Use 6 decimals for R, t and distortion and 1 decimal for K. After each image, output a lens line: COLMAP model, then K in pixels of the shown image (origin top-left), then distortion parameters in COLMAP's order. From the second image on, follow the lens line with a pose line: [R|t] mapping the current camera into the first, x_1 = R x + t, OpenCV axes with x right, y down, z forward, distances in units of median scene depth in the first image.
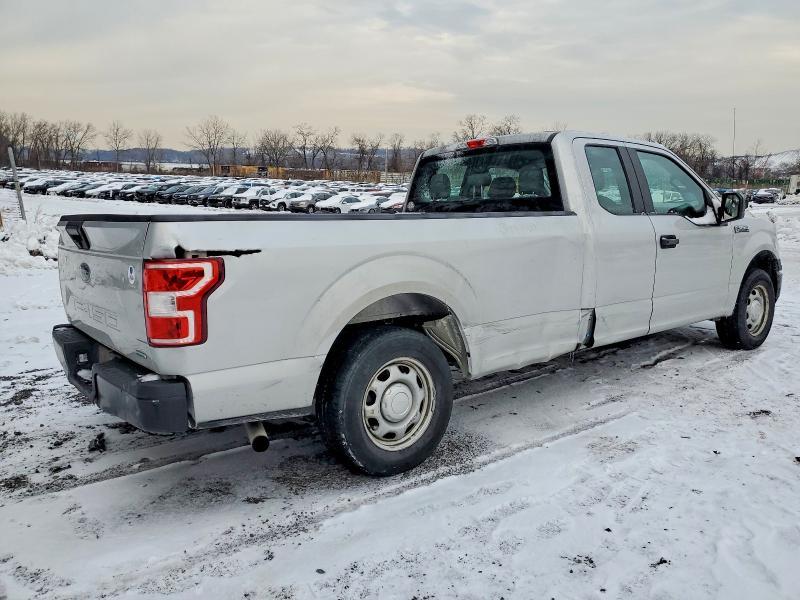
lens RADIAL K [[618.2, 0, 421.0], [0, 618.2, 299.9], [0, 0, 1]] dist [0.005111, 0.003887]
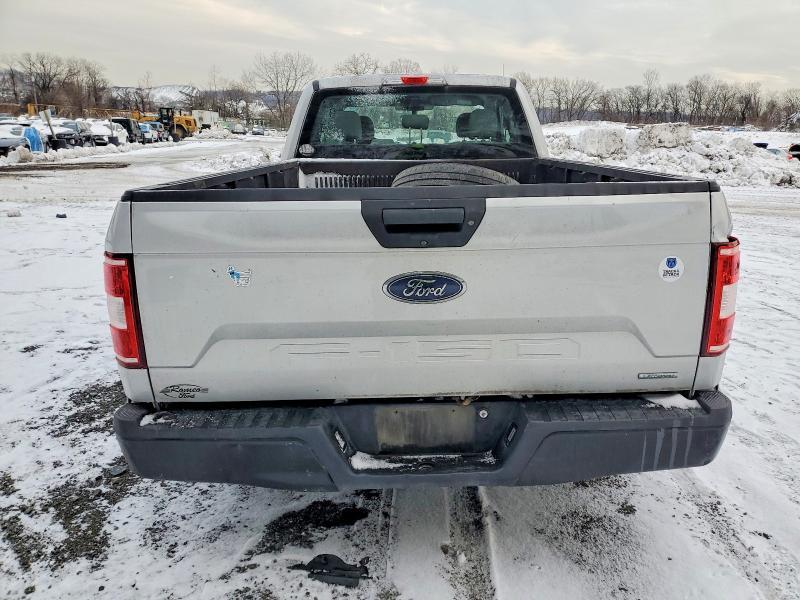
lens RADIAL K [[618.2, 0, 421.0], [0, 618.2, 299.9], [0, 0, 1]] dist [0.005111, 0.003887]
pose [[0.614260, -0.186892, 0.766653, -0.725545], [0.105209, 0.982271, 0.155159, -0.087221], [-0.782059, -0.014649, 0.623032, 0.478822]]
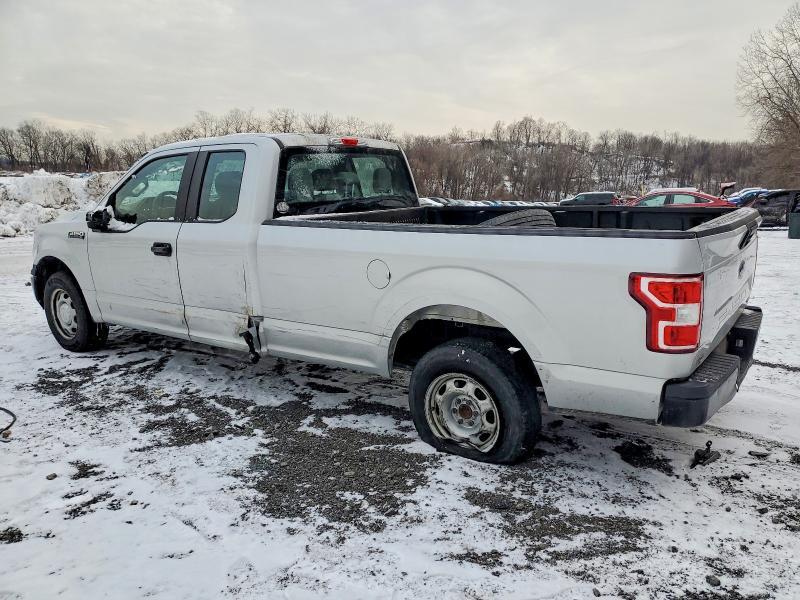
lens RADIAL K [[618.2, 0, 421.0], [0, 618.2, 299.9], [0, 0, 1]] dist [0.005111, 0.003887]
pose [[-0.269138, -0.169153, 0.948131, -1.045594], [0.163415, 0.962161, 0.218043, -0.228772], [-0.949137, 0.213622, -0.231312, 1.310340]]
